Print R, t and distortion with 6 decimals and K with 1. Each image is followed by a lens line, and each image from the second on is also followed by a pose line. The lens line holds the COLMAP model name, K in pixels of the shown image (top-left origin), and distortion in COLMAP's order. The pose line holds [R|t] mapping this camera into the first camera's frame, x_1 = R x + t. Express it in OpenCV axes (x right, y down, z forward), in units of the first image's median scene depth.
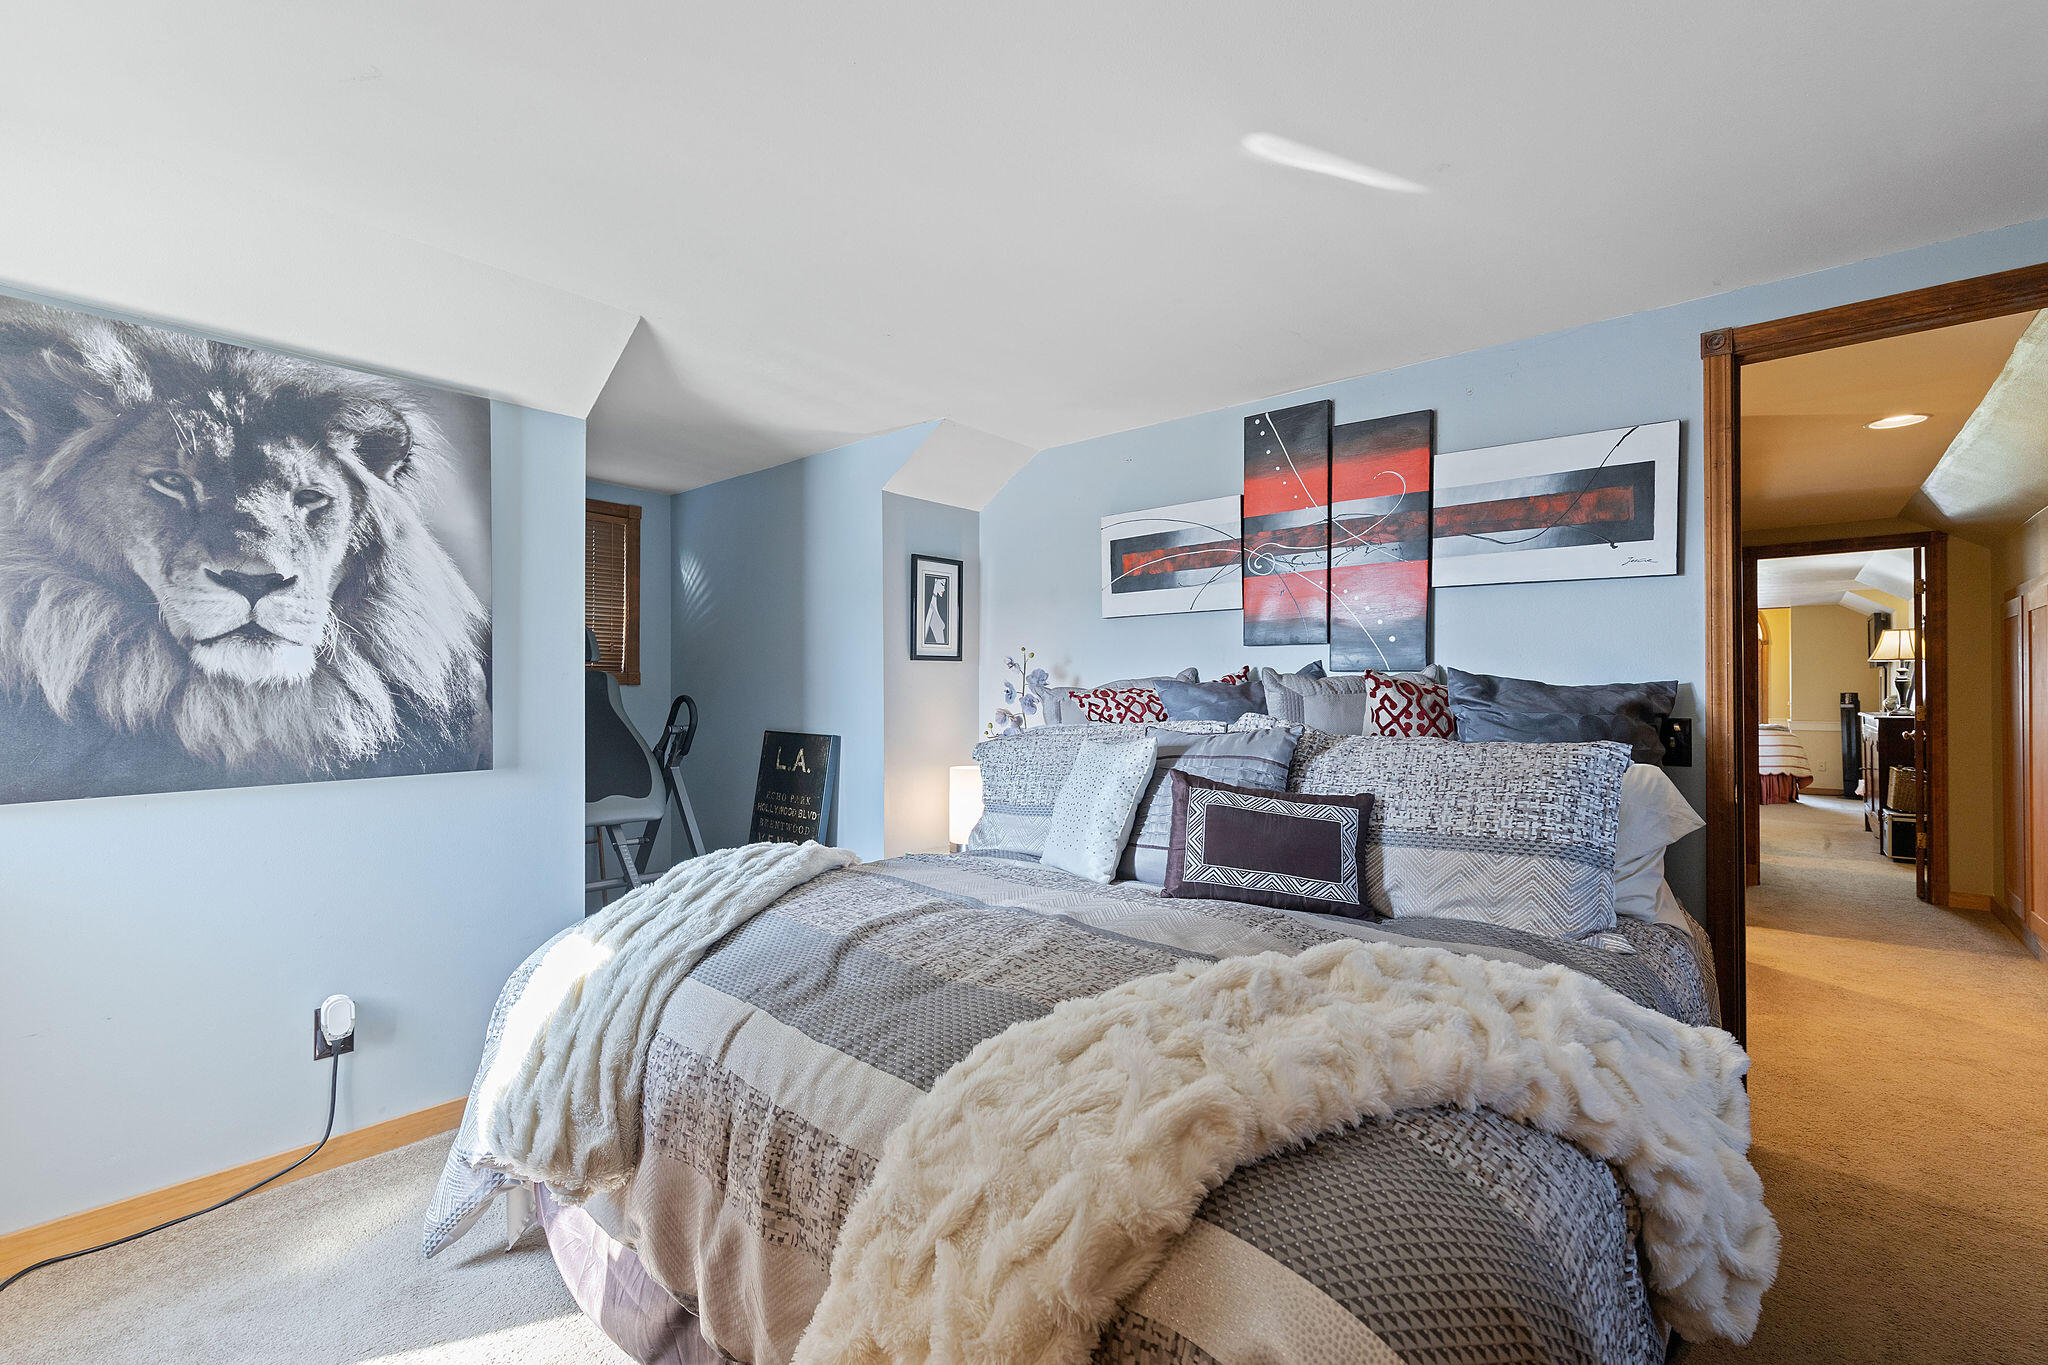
lens RADIAL K [[880.0, 0, 1026.2], [0, 880.0, 664.8], [0, 0, 1]] dist [-0.001080, -0.000007]
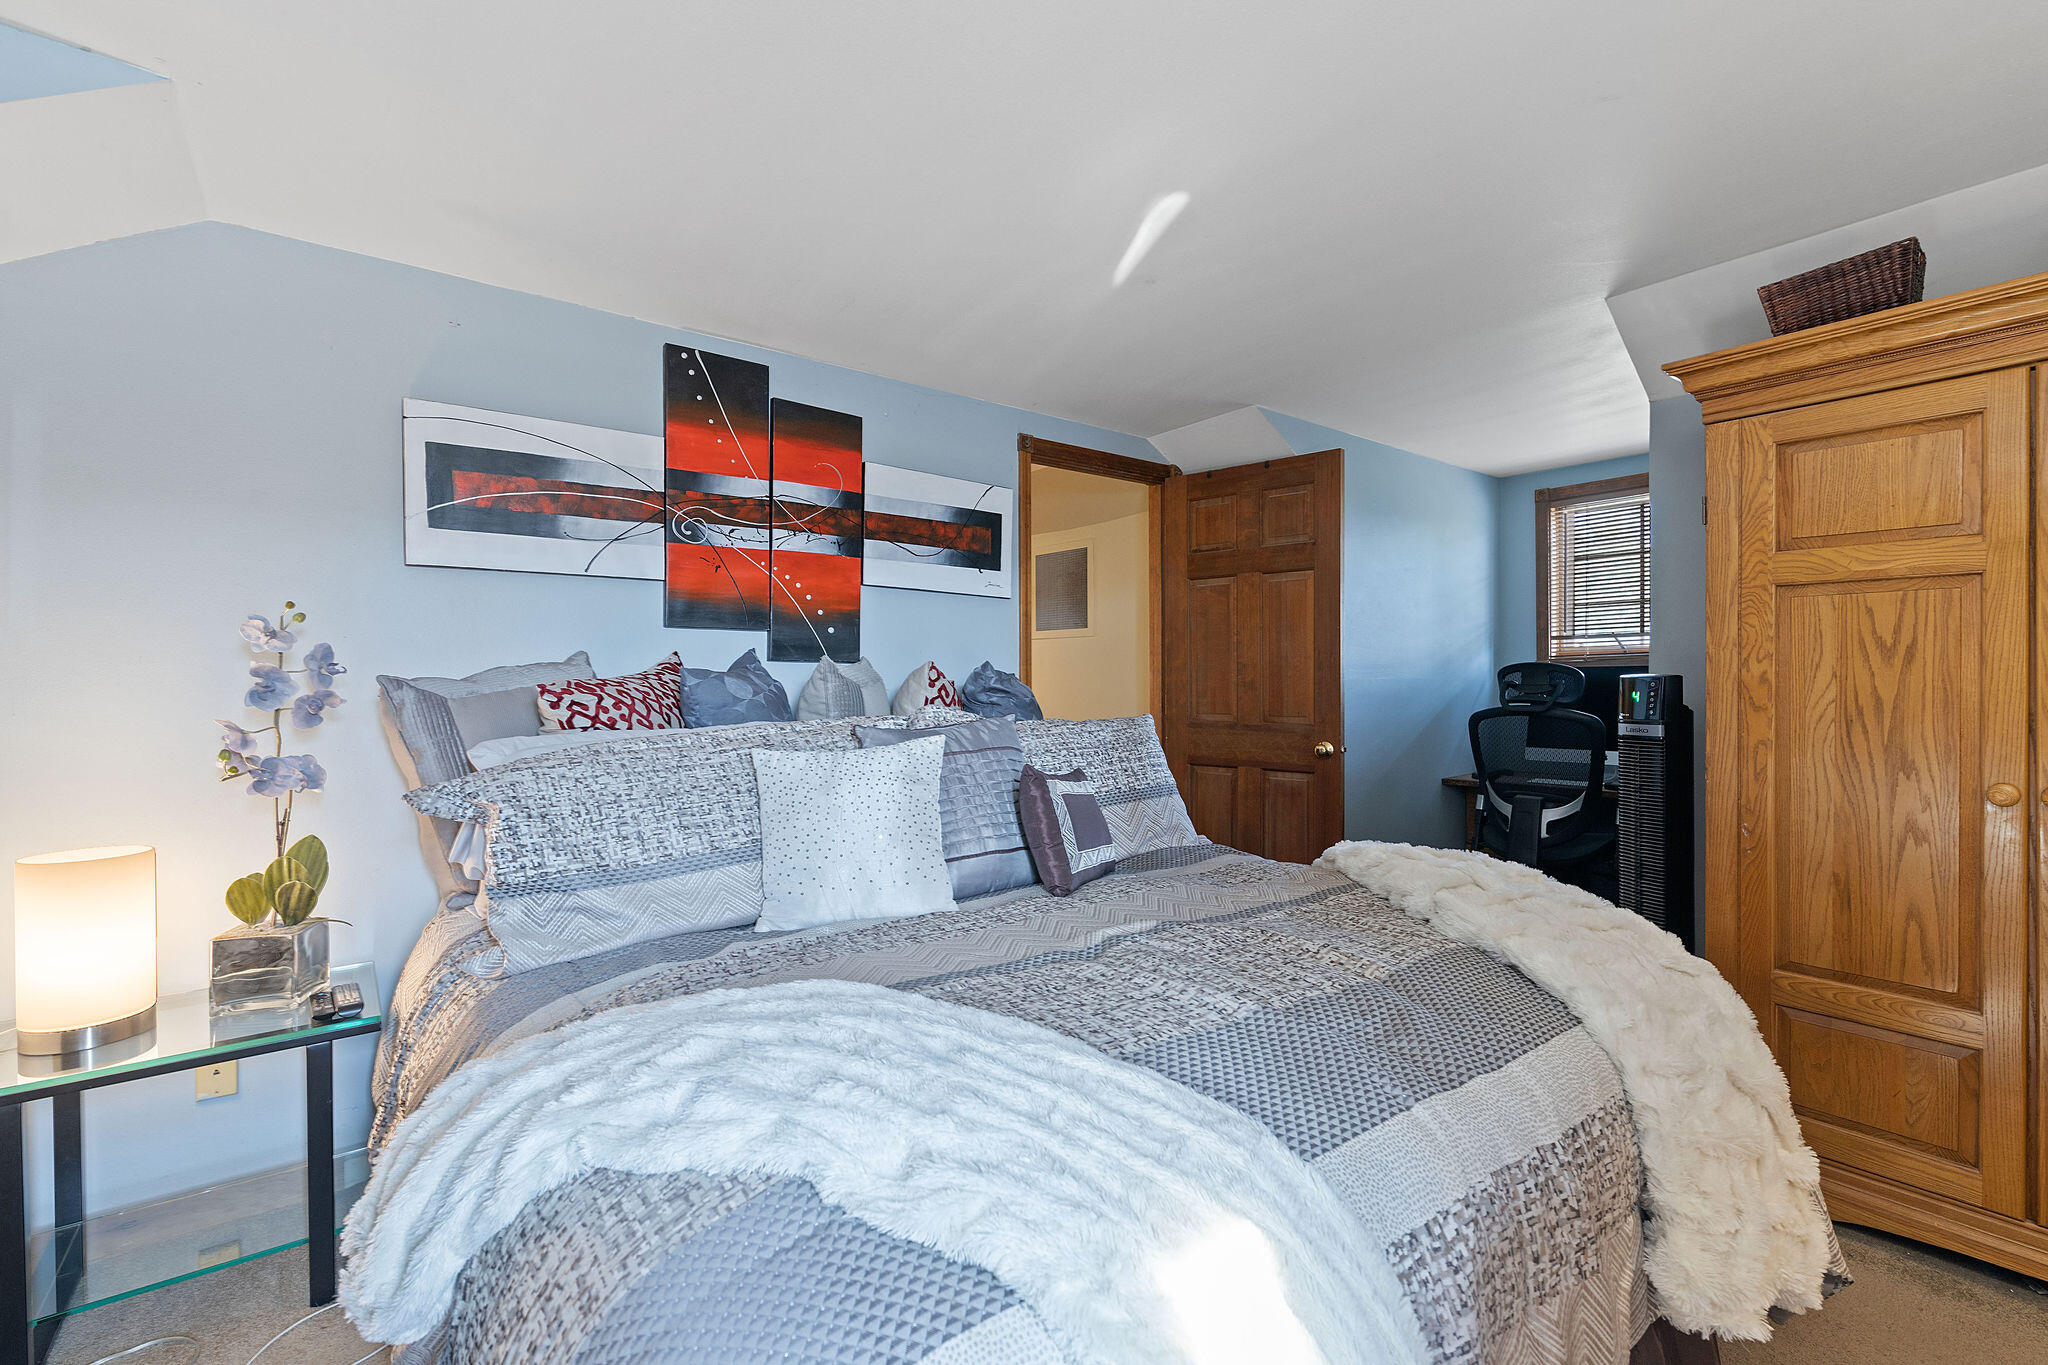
lens RADIAL K [[880.0, 0, 1026.2], [0, 880.0, 664.8], [0, 0, 1]] dist [-0.001080, -0.000007]
pose [[0.207072, 0.017649, 0.978166, -0.500842], [-0.022418, 0.999660, -0.013291, 0.017618], [-0.978069, -0.019177, 0.207398, 0.542844]]
